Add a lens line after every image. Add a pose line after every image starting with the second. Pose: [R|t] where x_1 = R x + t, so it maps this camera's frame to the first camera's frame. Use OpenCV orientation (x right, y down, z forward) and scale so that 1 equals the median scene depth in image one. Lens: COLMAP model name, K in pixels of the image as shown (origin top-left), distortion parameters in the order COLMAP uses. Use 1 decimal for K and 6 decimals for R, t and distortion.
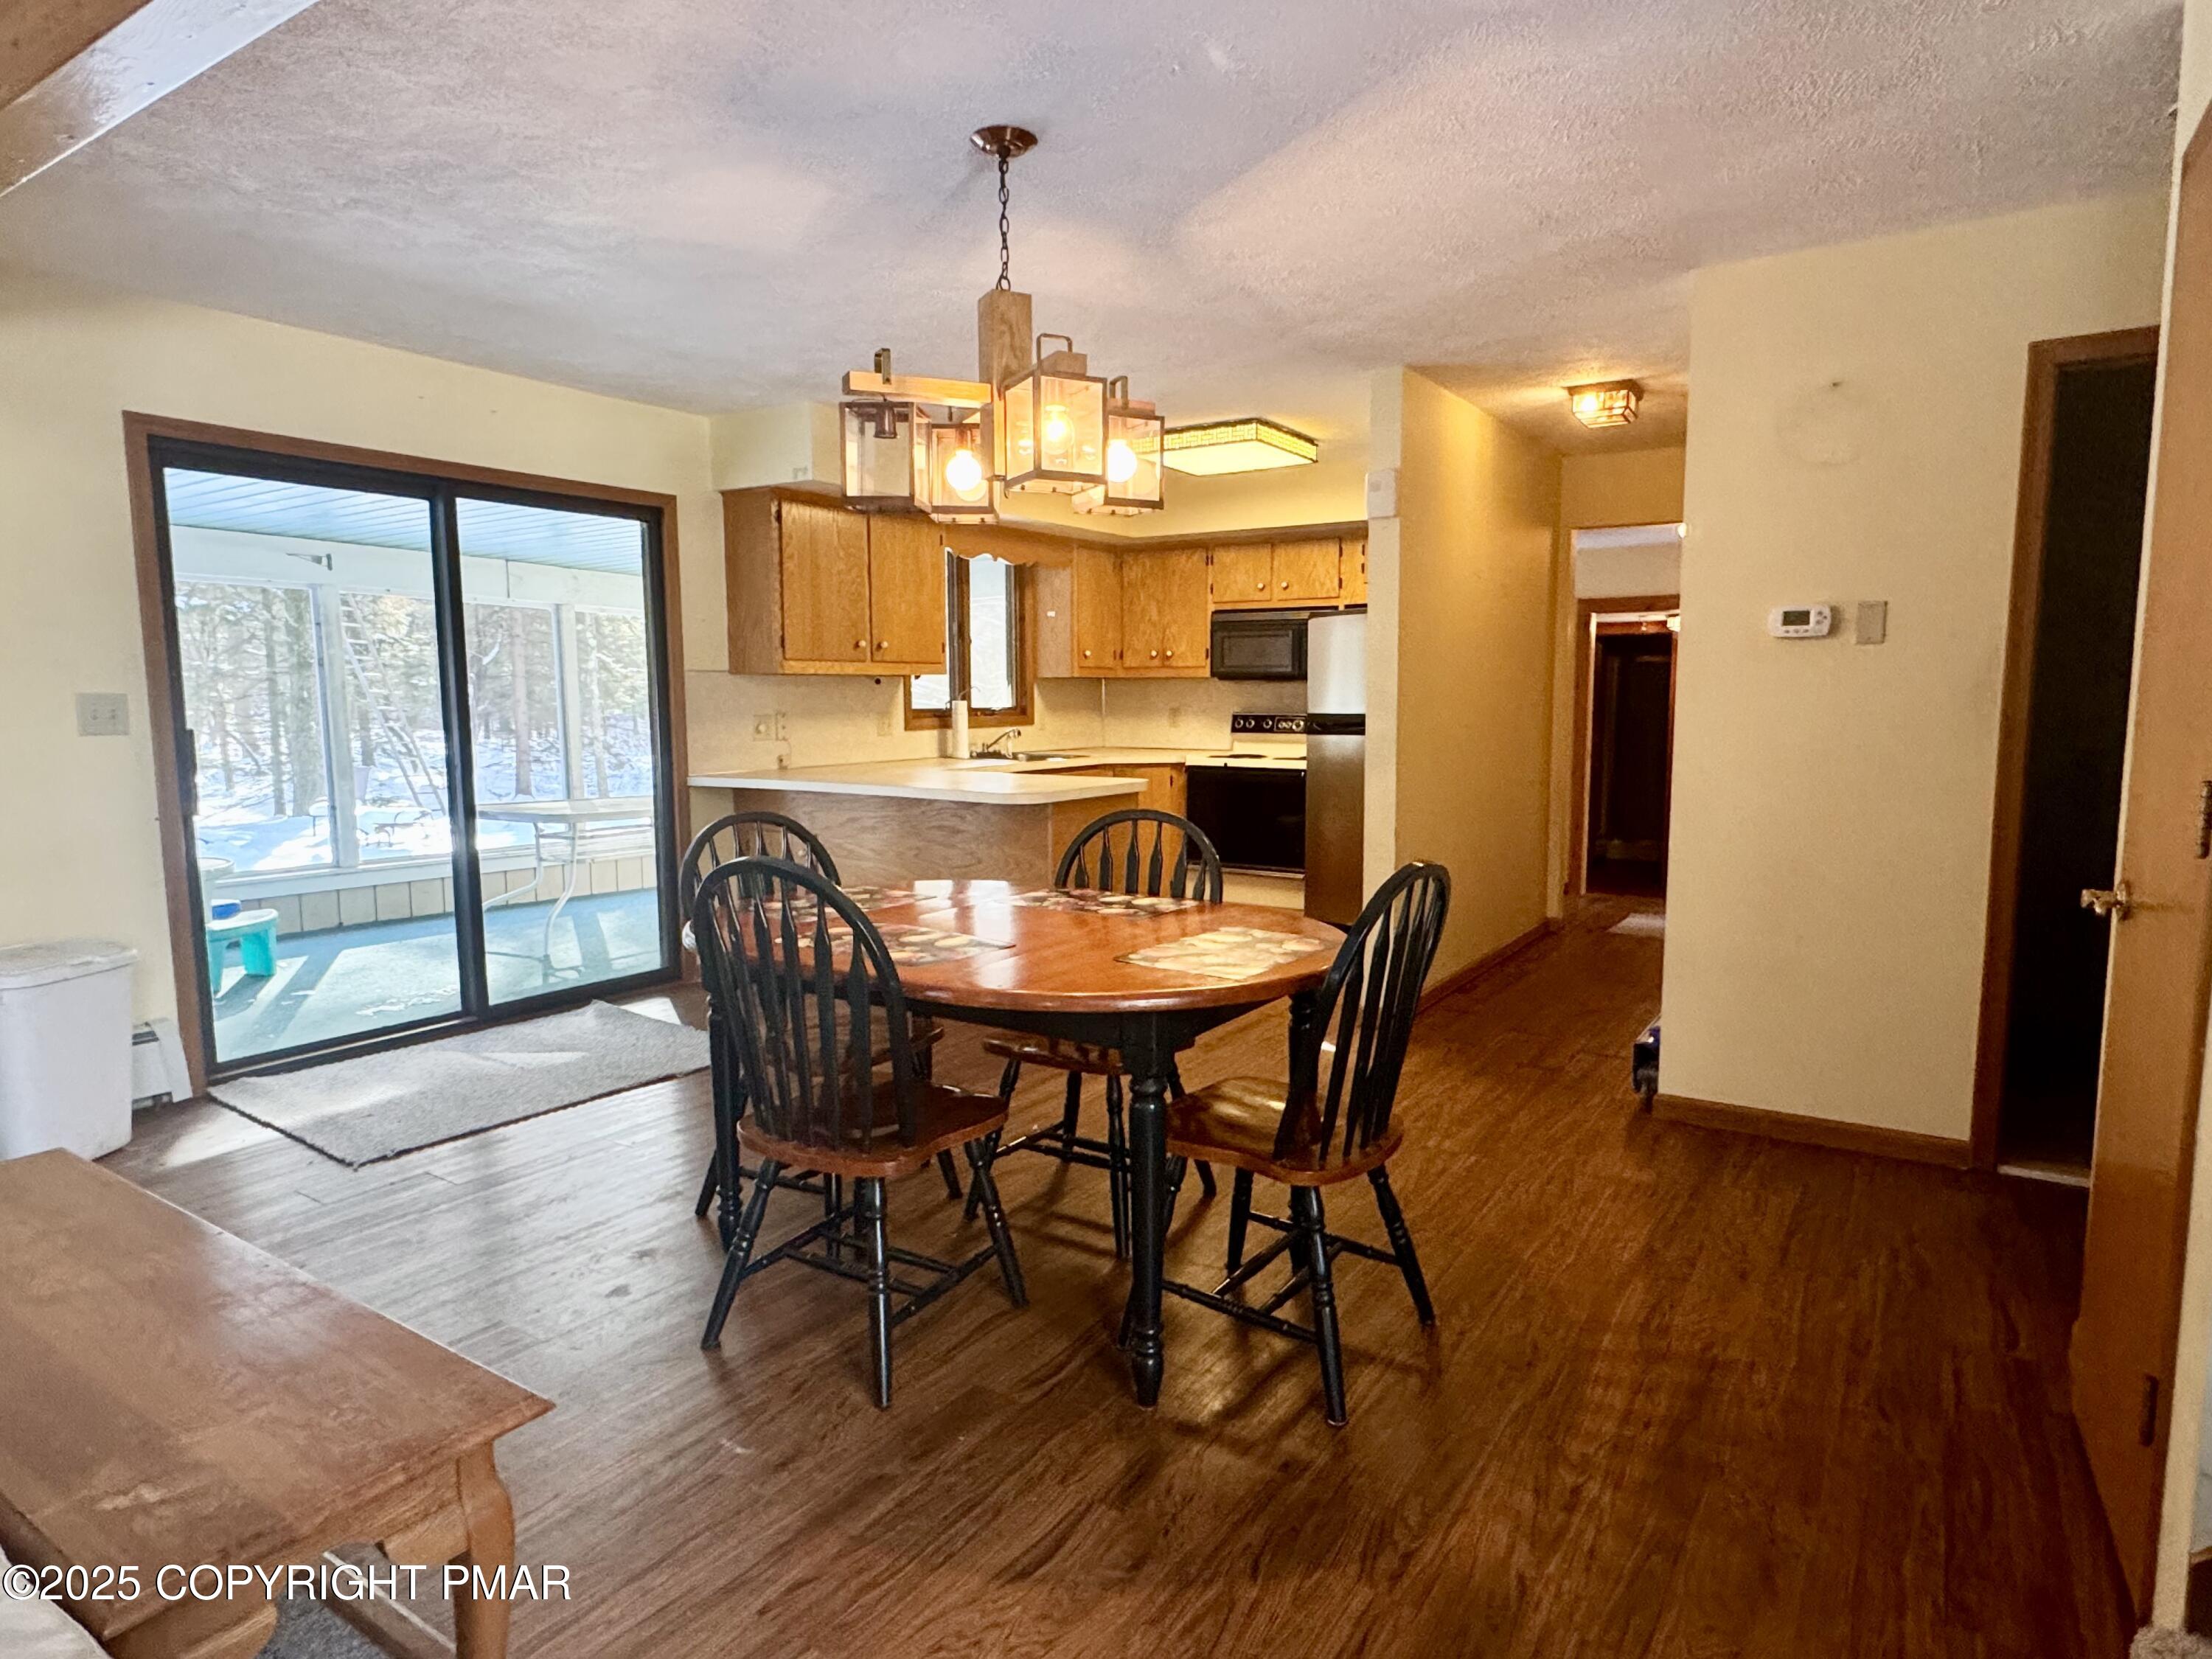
lens RADIAL K [[1270.1, 0, 1111.4], [0, 1270.1, 833.3], [0, 0, 1]] dist [0.000210, 0.000017]
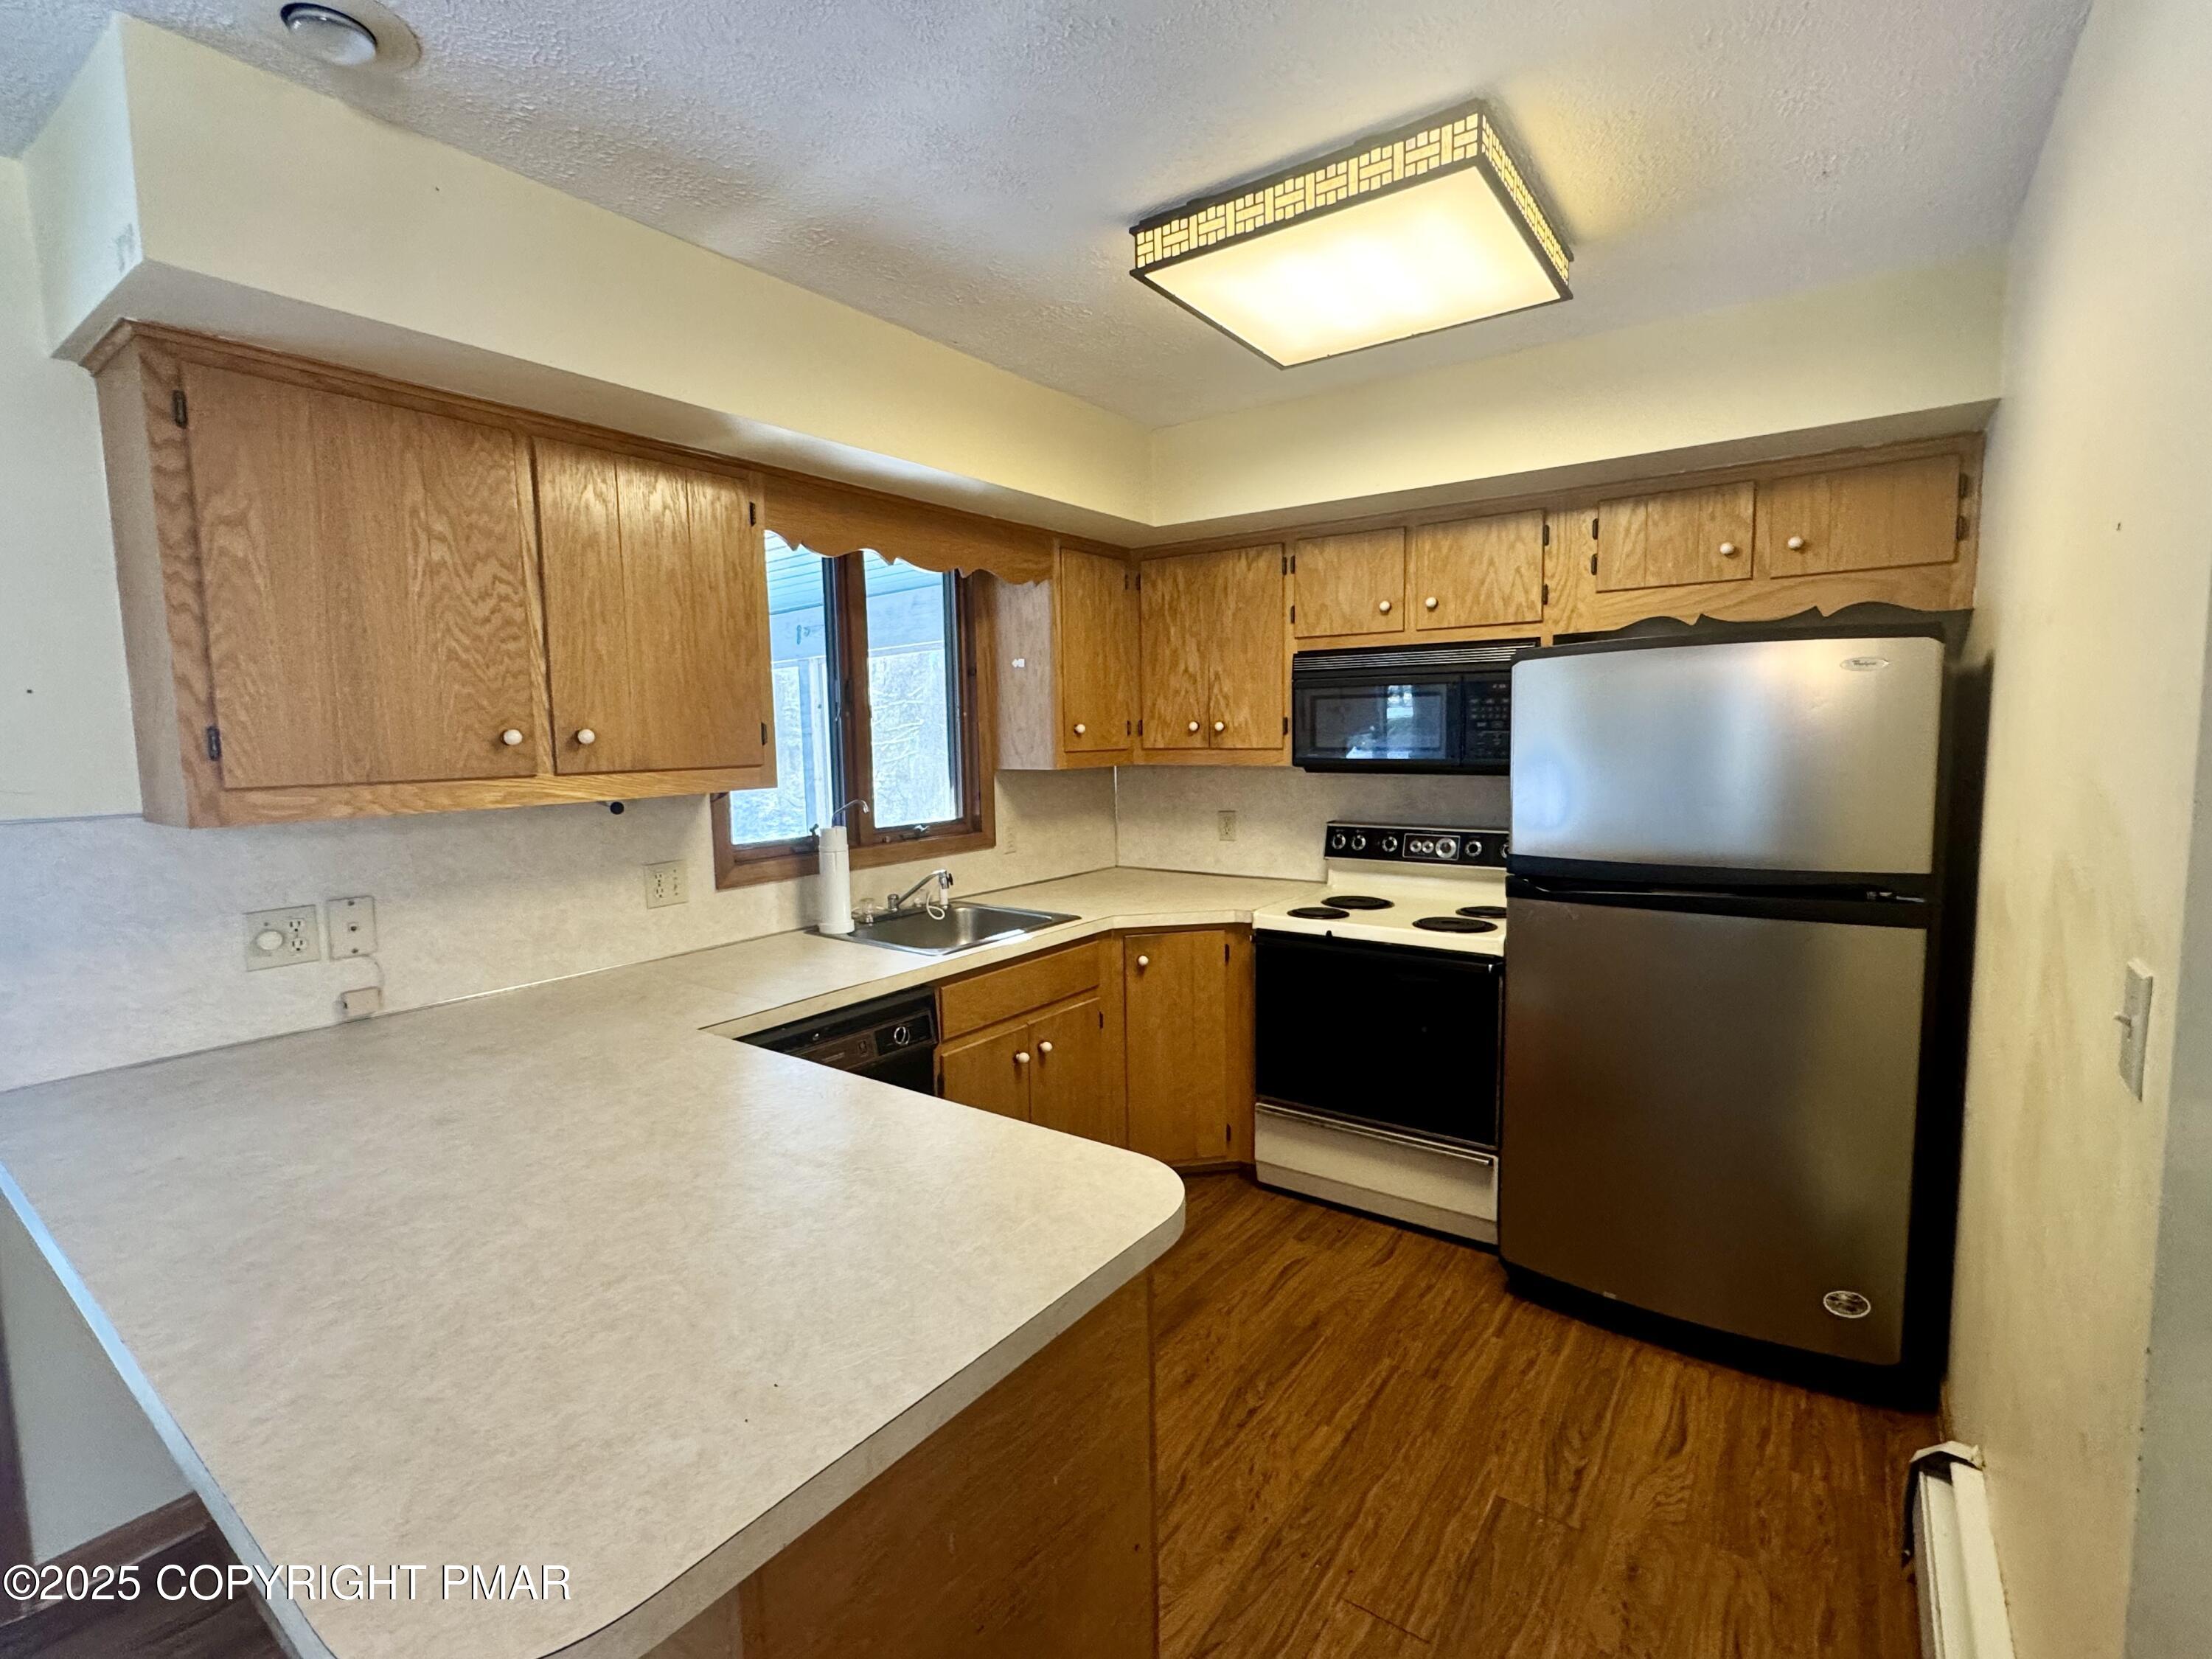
lens RADIAL K [[1013.3, 0, 1103.8], [0, 1013.3, 830.9], [0, 0, 1]] dist [0.000966, 0.000179]
pose [[0.998575, -0.009371, -0.052533, 0.016348], [0.008838, 0.999907, -0.010359, -0.090017], [0.052625, 0.009879, 0.998565, 0.535512]]
